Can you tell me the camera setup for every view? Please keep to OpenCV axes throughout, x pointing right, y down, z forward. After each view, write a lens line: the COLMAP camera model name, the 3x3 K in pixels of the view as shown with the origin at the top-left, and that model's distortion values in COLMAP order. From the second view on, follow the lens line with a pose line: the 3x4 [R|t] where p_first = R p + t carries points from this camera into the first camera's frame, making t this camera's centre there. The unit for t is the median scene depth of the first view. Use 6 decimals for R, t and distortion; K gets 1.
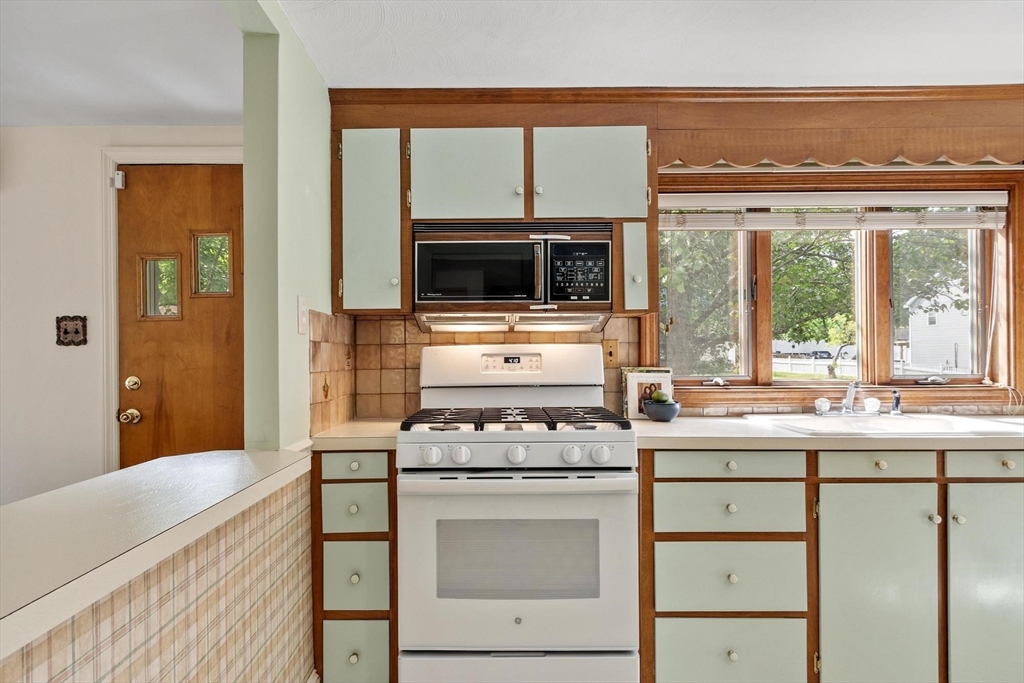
lens RADIAL K [[581.2, 0, 488.4], [0, 581.2, 350.2], [0, 0, 1]] dist [0.004998, 0.000627]
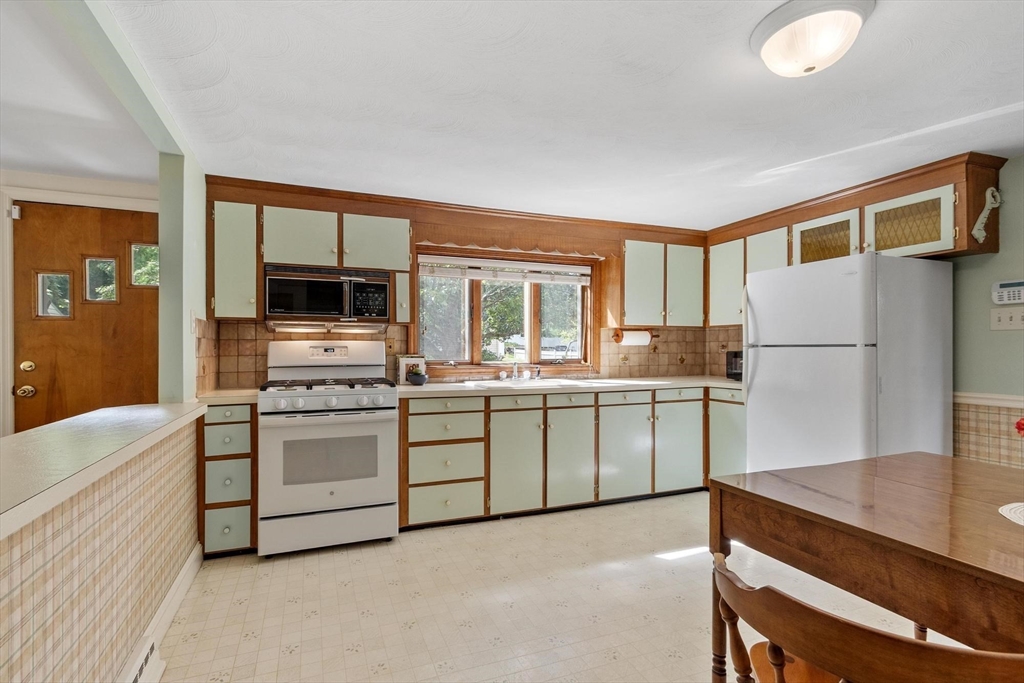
lens RADIAL K [[479.0, 0, 490.8], [0, 479.0, 347.4], [0, 0, 1]] dist [0.003409, 0.000389]
pose [[0.933095, 0.006879, 0.359563, -0.021570], [-0.010088, 0.999924, 0.007048, -0.005829], [-0.359488, -0.010204, 0.933094, -0.462882]]
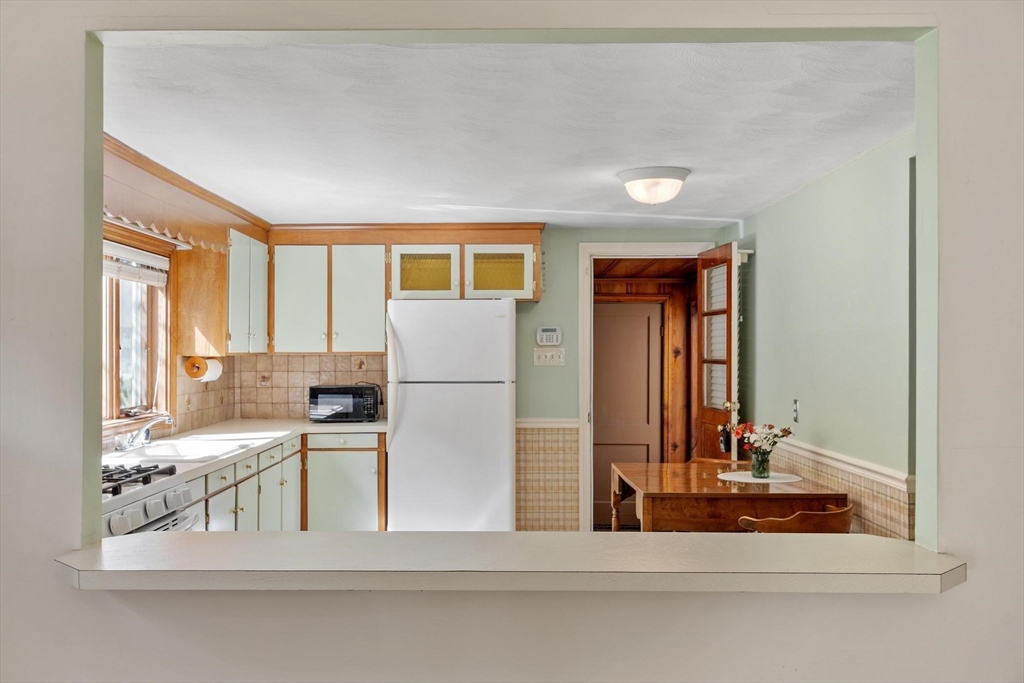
lens RADIAL K [[931.0, 0, 512.0], [0, 931.0, 341.5], [0, 0, 1]] dist [-0.000778, -0.000344]
pose [[-0.005982, 0.018548, 0.999810, -1.266732], [-0.011885, 0.999756, -0.018618, -0.073754], [-0.999911, -0.011994, -0.005760, 0.305202]]
